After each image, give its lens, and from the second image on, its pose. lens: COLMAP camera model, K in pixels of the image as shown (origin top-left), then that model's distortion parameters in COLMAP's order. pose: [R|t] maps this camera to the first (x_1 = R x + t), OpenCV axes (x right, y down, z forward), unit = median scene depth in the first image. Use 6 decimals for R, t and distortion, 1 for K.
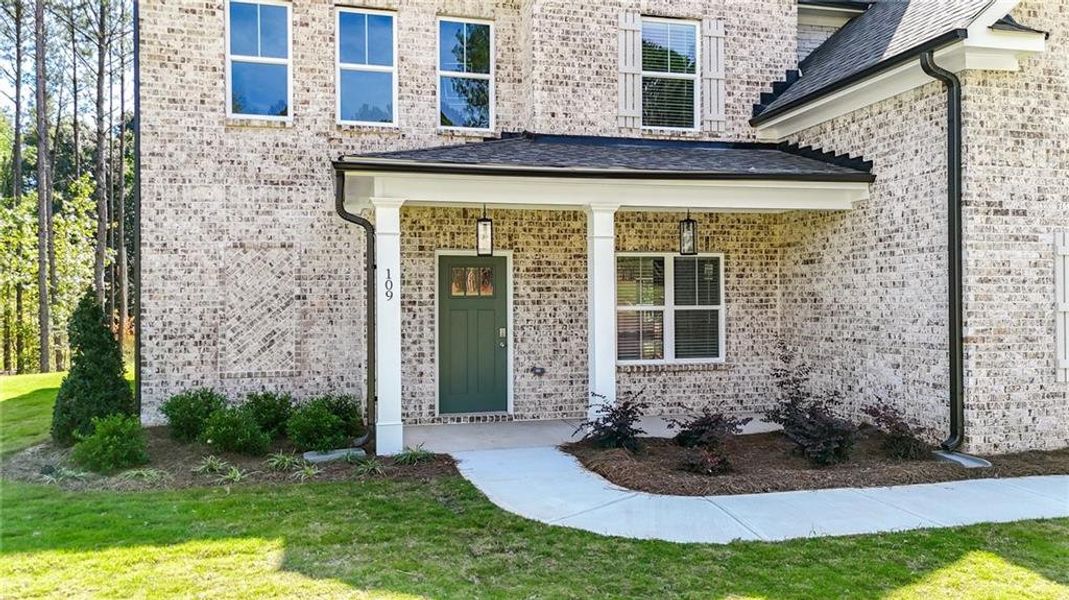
lens RADIAL K [[778.6, 0, 523.5], [0, 778.6, 297.0], [0, 0, 1]] dist [0.080447, -0.097587]
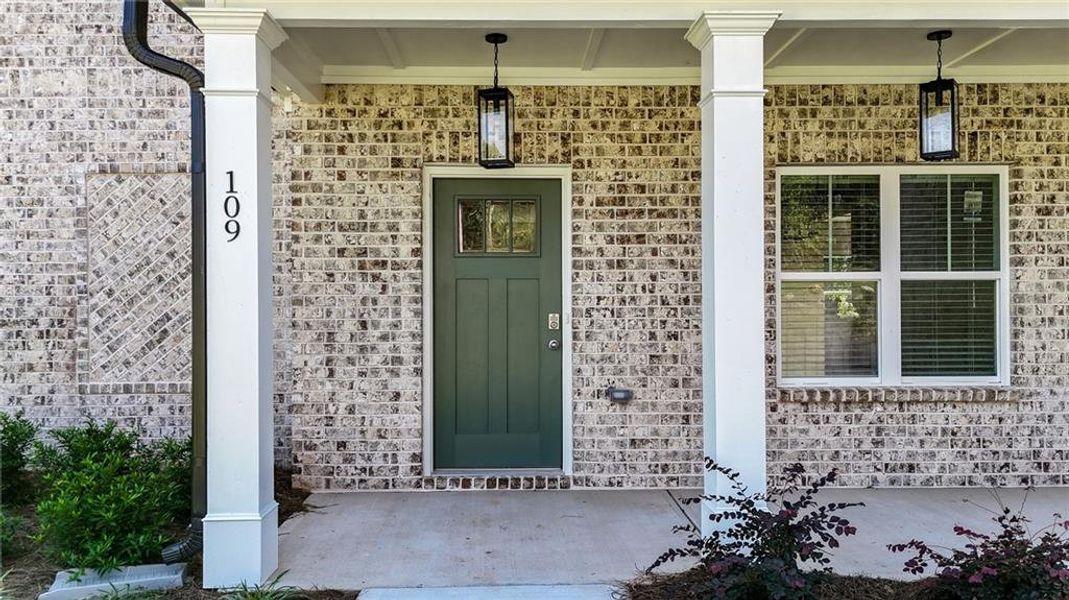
lens RADIAL K [[778.6, 0, 523.5], [0, 778.6, 297.0], [0, 0, 1]] dist [0.080447, -0.097587]
pose [[0.976631, 0.001761, -0.214915, 0.068691], [-0.000678, 0.999987, 0.005112, 0.026556], [0.214921, -0.004847, 0.976619, 0.477666]]
